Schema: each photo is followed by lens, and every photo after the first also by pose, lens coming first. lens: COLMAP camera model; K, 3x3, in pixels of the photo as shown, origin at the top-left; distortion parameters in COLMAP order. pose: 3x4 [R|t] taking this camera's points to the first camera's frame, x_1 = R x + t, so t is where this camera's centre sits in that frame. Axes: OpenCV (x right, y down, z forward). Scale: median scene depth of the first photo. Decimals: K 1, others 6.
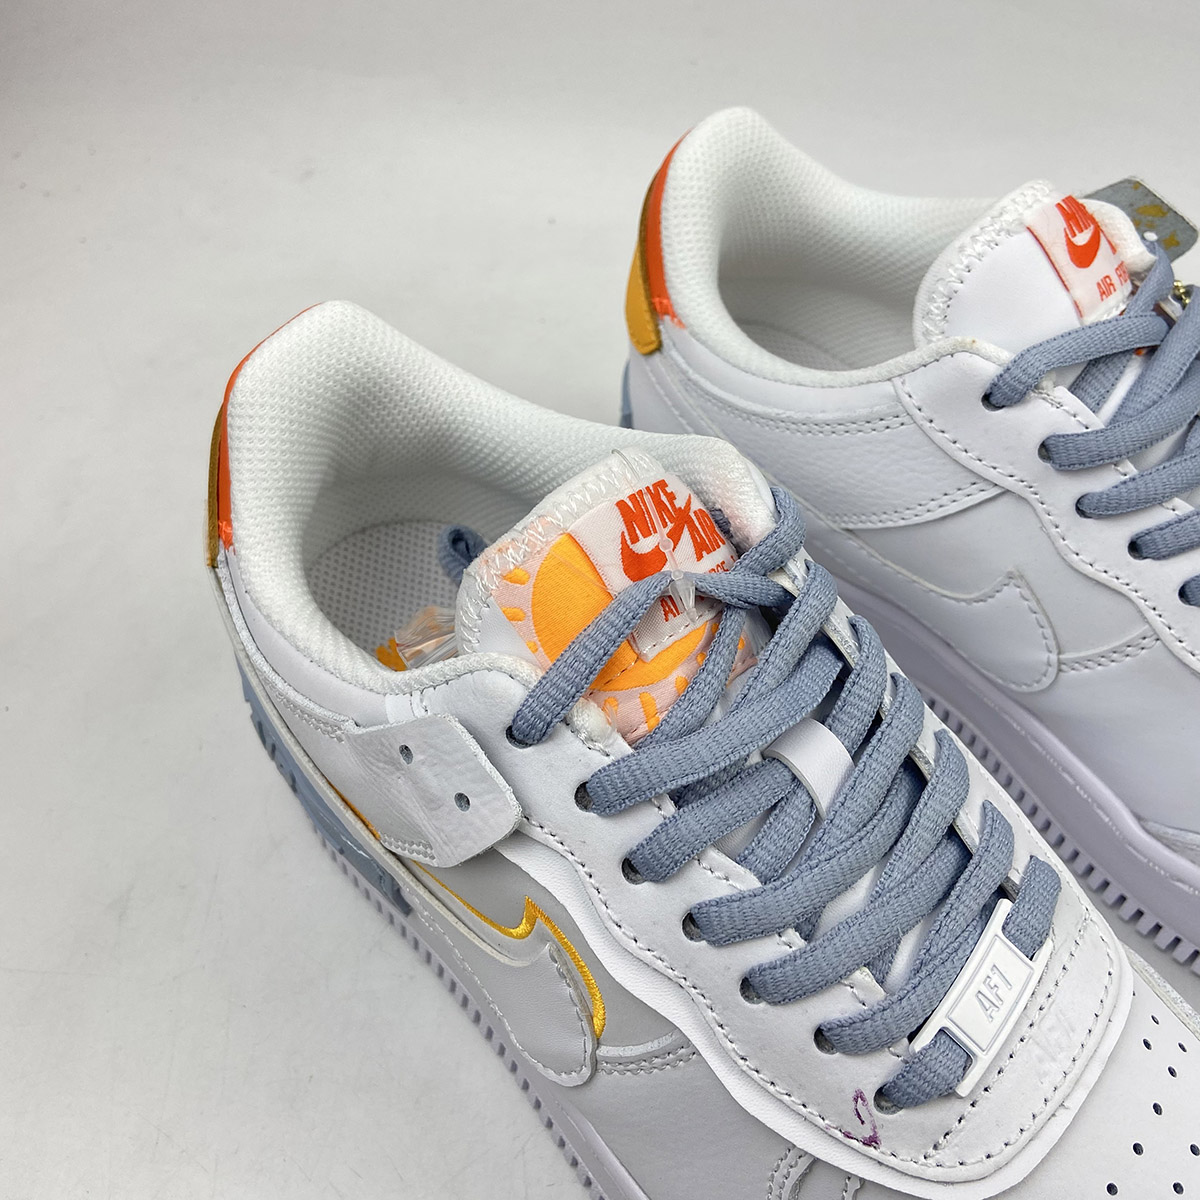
lens RADIAL K [[1235.0, 0, 605.7], [0, 1235.0, 580.1], [0, 0, 1]] dist [0.135883, -0.220396]
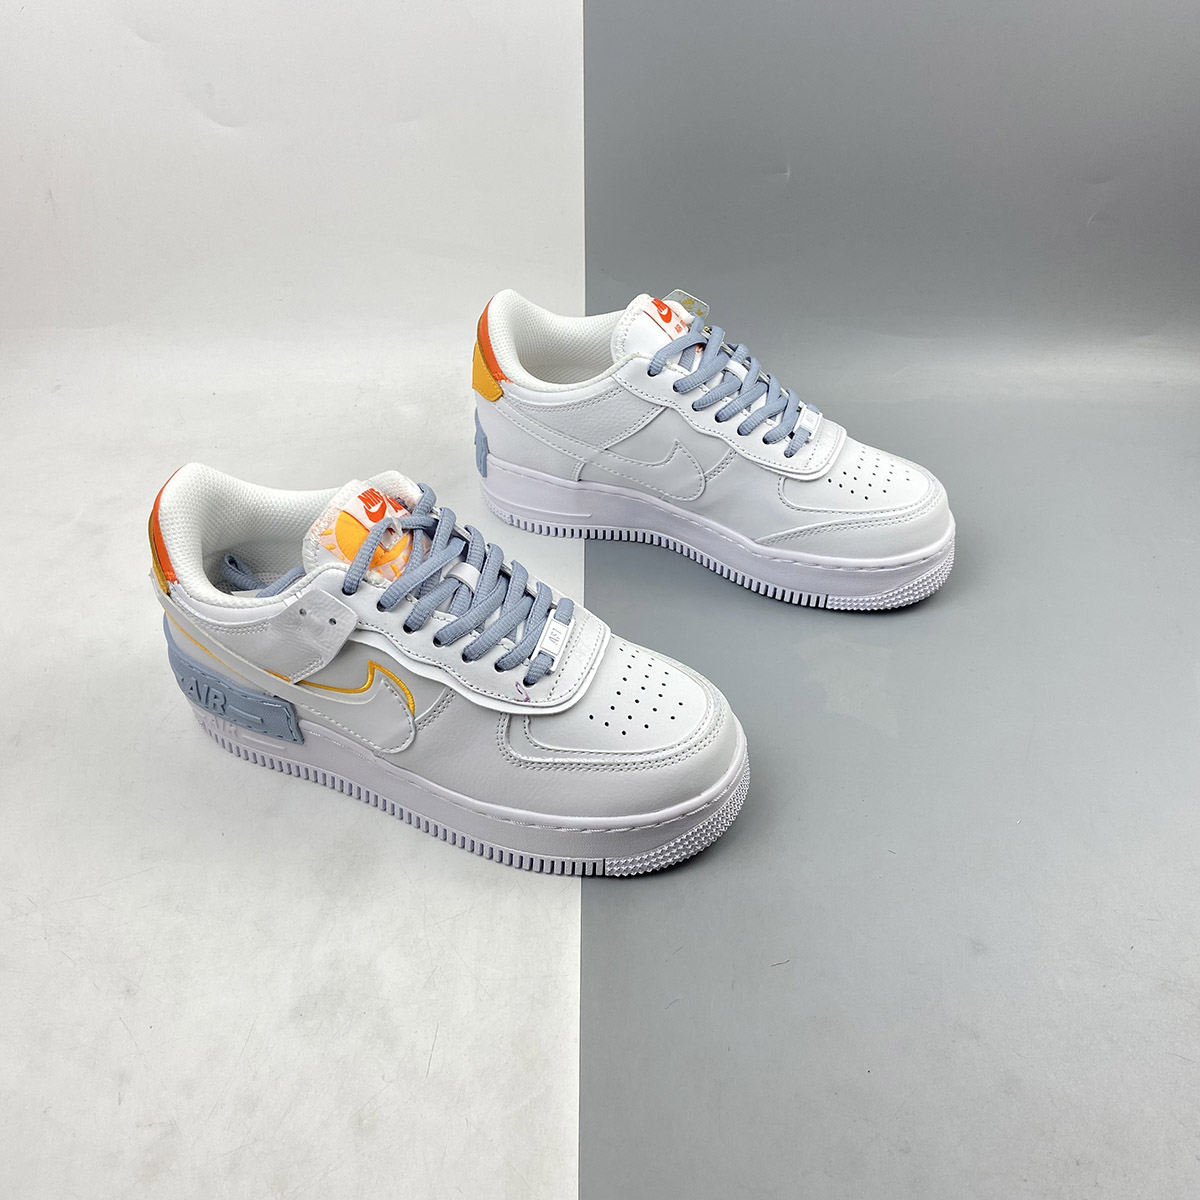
lens RADIAL K [[1235.0, 0, 605.7], [0, 1235.0, 580.1], [0, 0, 1]] dist [0.135883, -0.220396]
pose [[0.913746, -0.260474, 0.311803, -0.362089], [0.309598, 0.943365, -0.119213, 0.553015], [-0.263092, 0.205464, 0.942638, -1.456609]]
